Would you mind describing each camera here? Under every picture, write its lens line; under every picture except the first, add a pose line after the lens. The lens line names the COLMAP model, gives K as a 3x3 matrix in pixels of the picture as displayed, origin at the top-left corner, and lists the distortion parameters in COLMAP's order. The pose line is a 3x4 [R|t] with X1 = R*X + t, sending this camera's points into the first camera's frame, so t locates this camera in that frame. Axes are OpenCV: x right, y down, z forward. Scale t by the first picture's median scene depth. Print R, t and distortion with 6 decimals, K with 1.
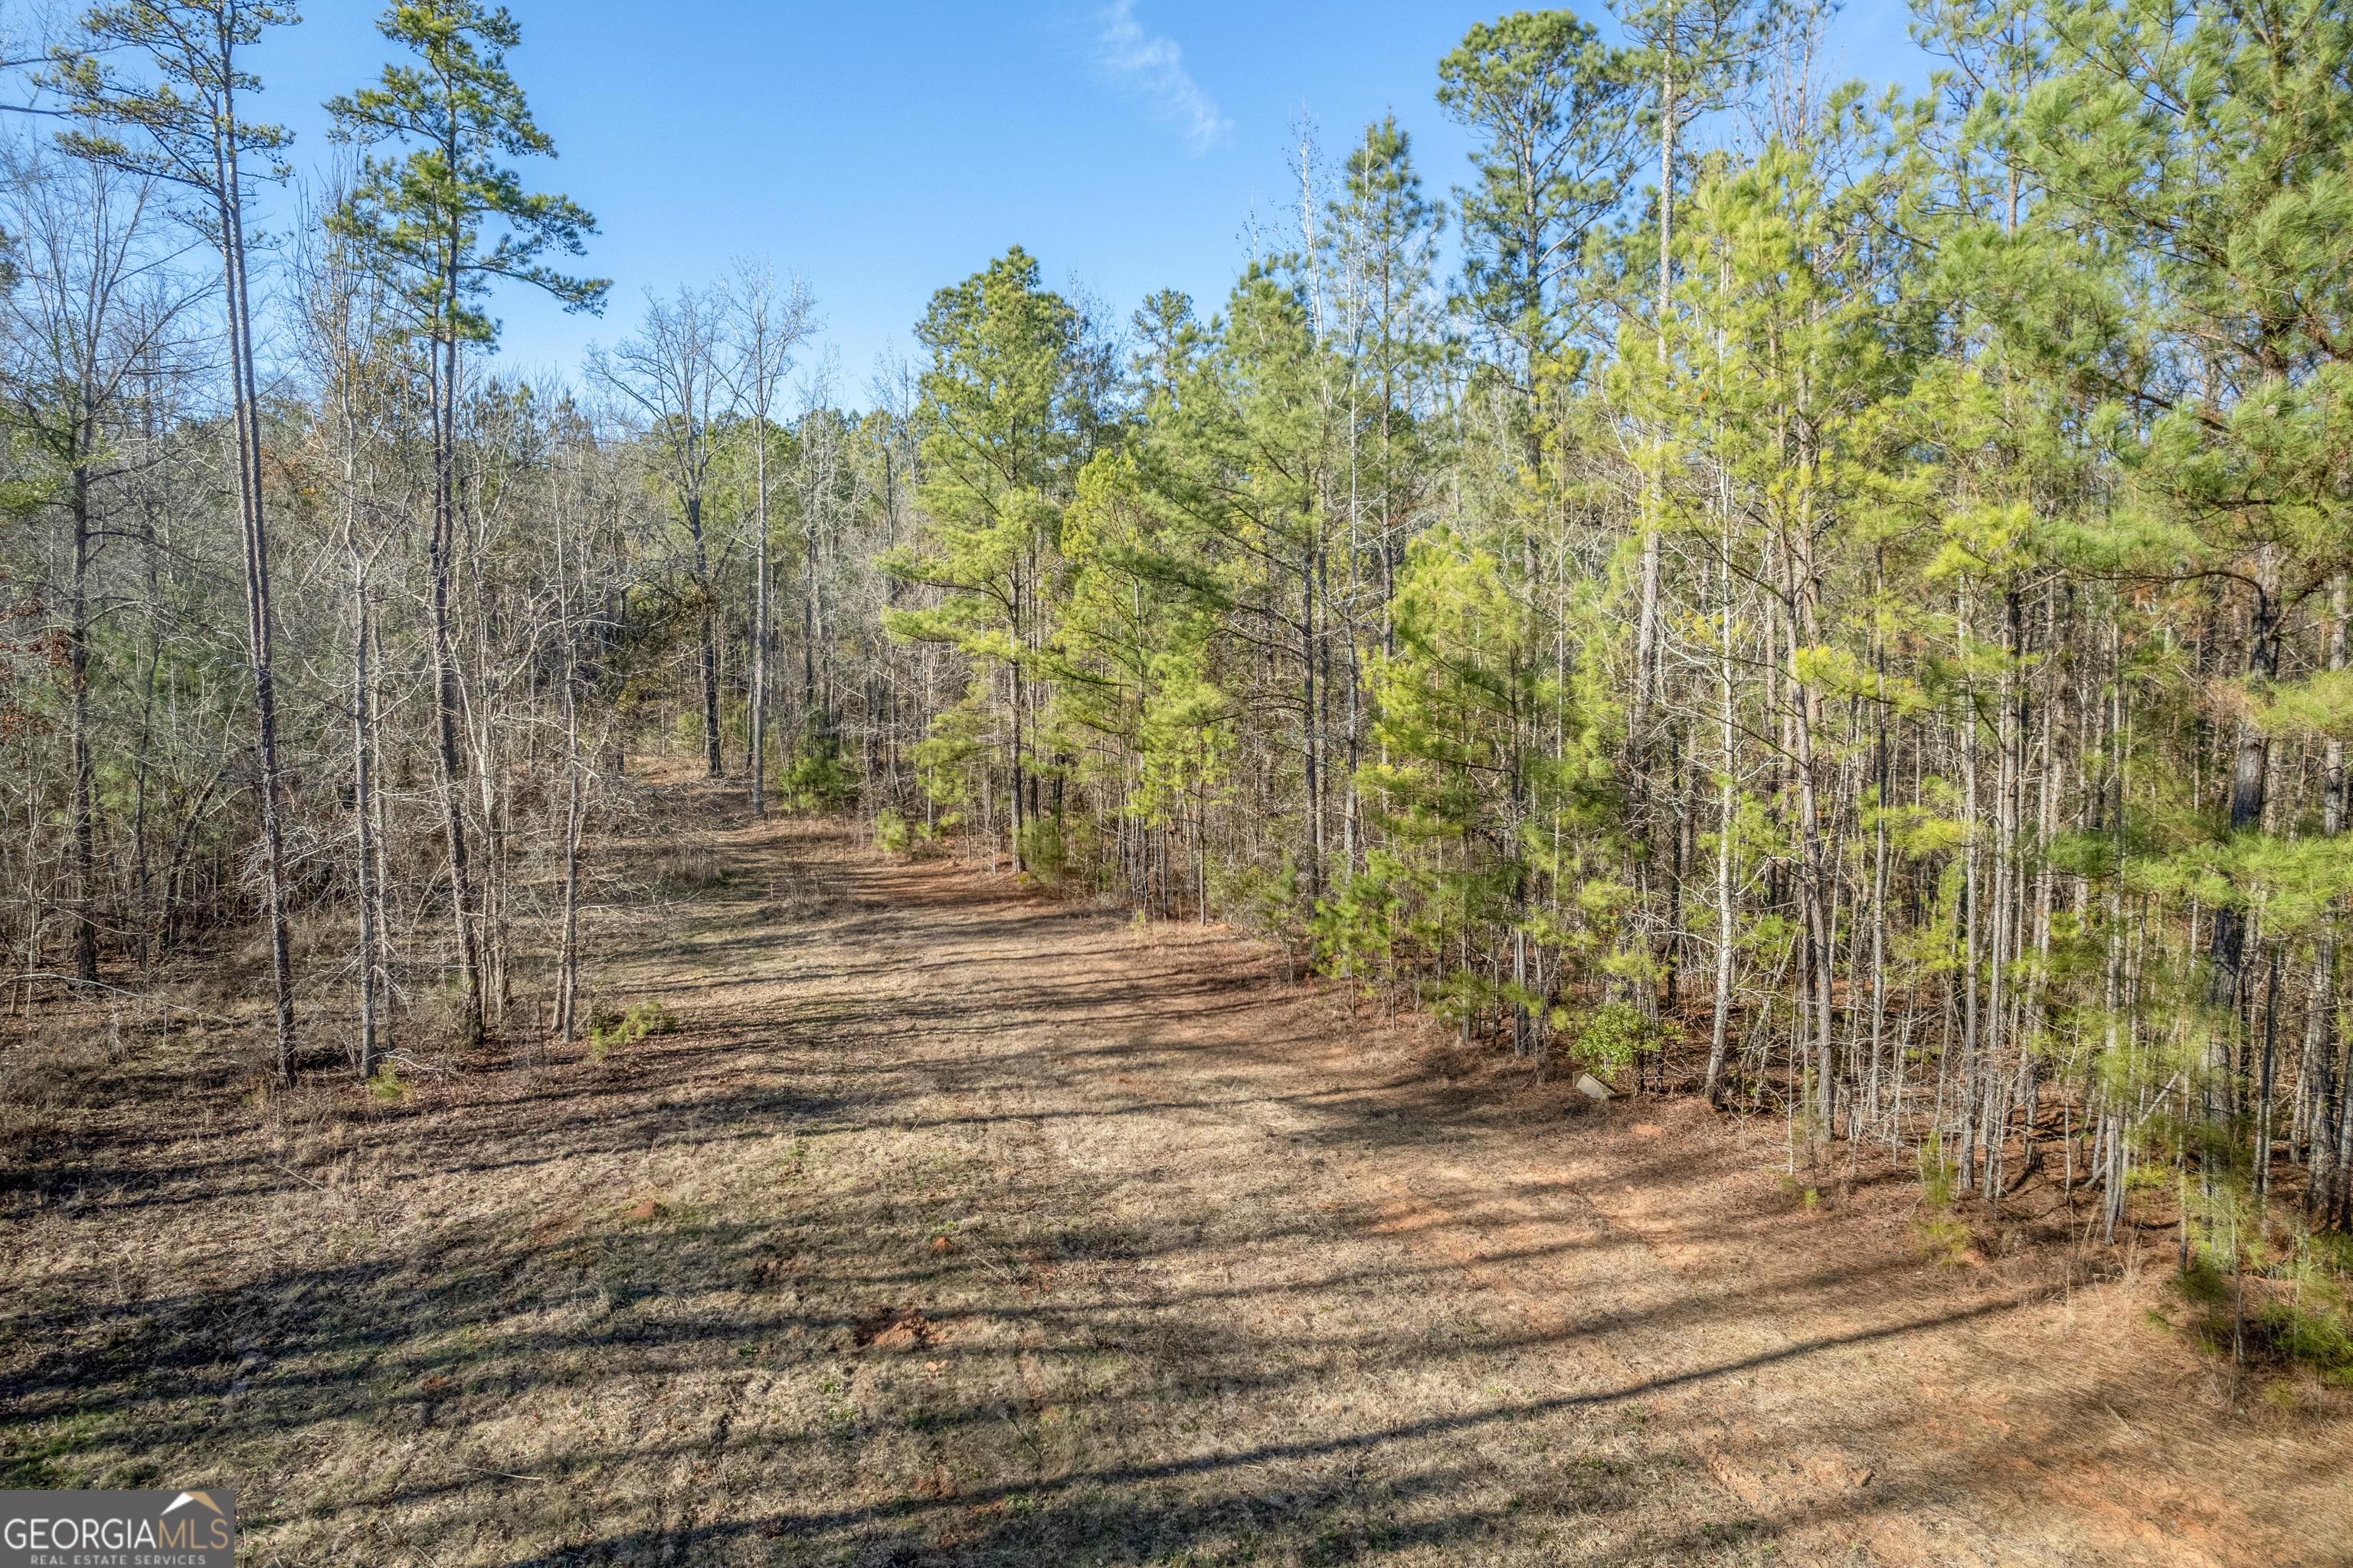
lens RADIAL K [[1547.7, 0, 1176.5], [0, 1547.7, 784.0], [0, 0, 1]] dist [-0.050887, 0.061728]
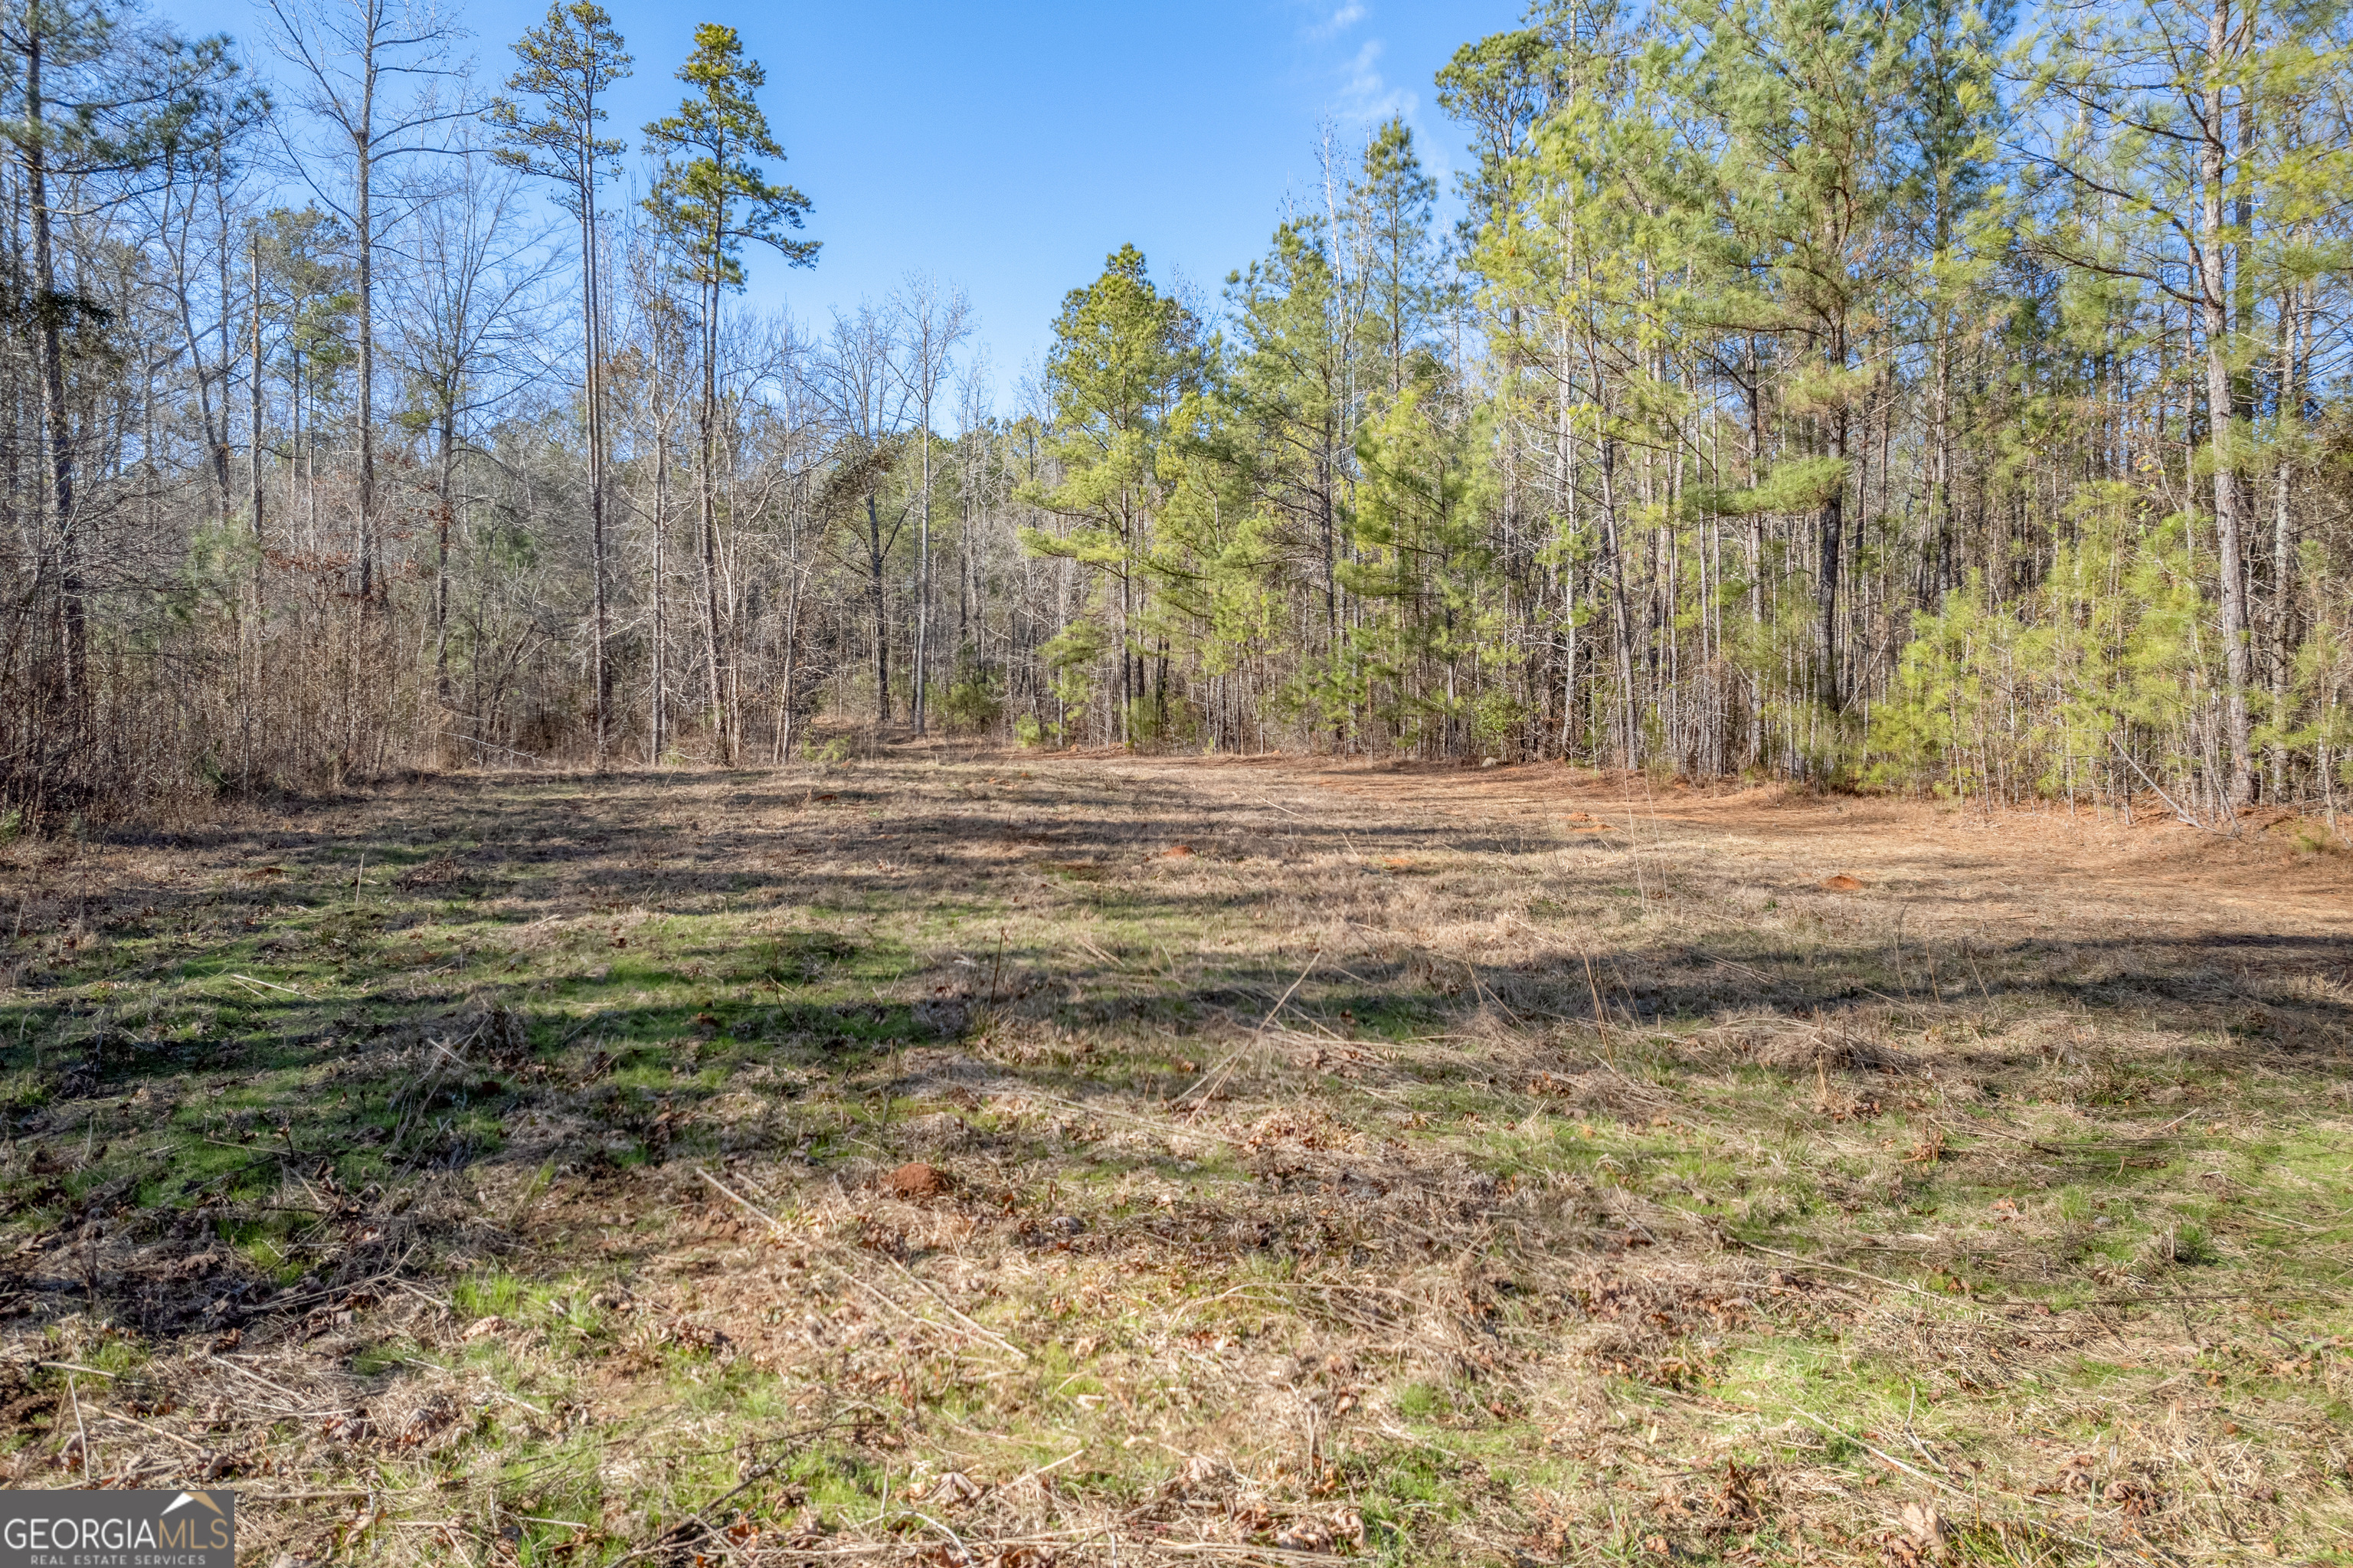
lens RADIAL K [[1581.8, 0, 1176.5], [0, 1581.8, 784.0], [0, 0, 1]] dist [-0.028013, 0.000354]
pose [[0.994322, -0.001210, -0.106407, 0.118777], [-0.003700, 0.998938, -0.045934, 0.245339], [0.106349, 0.046067, 0.993261, -0.406666]]
